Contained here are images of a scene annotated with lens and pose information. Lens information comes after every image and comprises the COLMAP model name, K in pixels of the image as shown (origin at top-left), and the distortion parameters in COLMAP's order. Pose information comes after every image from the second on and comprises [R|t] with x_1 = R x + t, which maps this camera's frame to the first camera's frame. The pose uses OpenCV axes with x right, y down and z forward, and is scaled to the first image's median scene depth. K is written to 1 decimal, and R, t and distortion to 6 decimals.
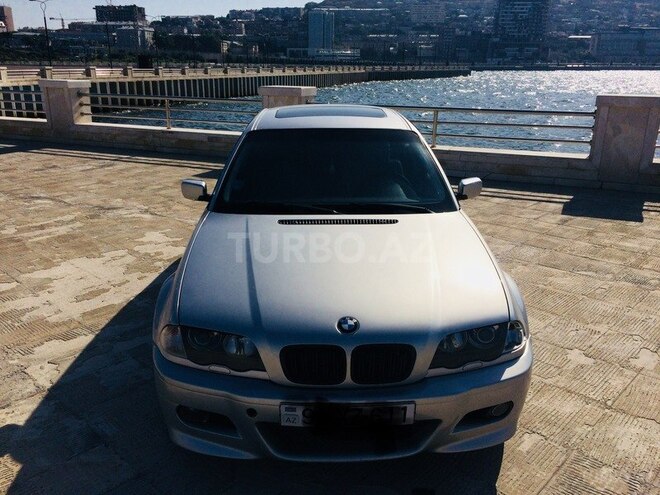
lens RADIAL K [[574.9, 0, 330.6], [0, 574.9, 245.2], [0, 0, 1]] dist [0.091888, -0.125169]
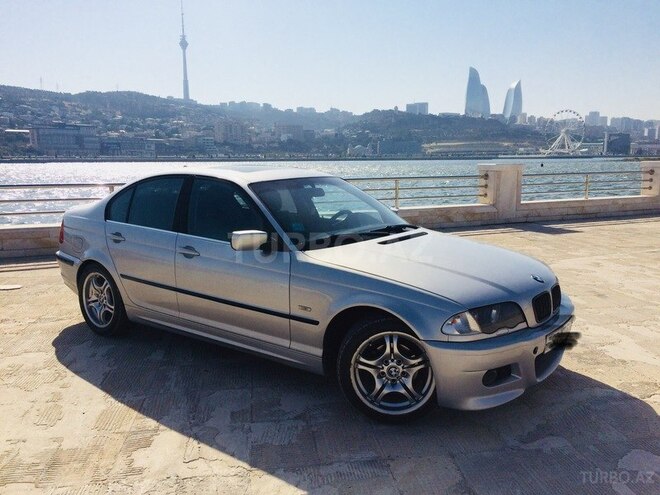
lens RADIAL K [[574.9, 0, 331.4], [0, 574.9, 246.8], [0, 0, 1]] dist [0.091888, -0.125169]
pose [[0.615636, -0.129282, 0.777353, -4.244691], [0.242725, 0.969601, -0.030975, -0.214620], [-0.749718, 0.207752, 0.628301, 0.814831]]
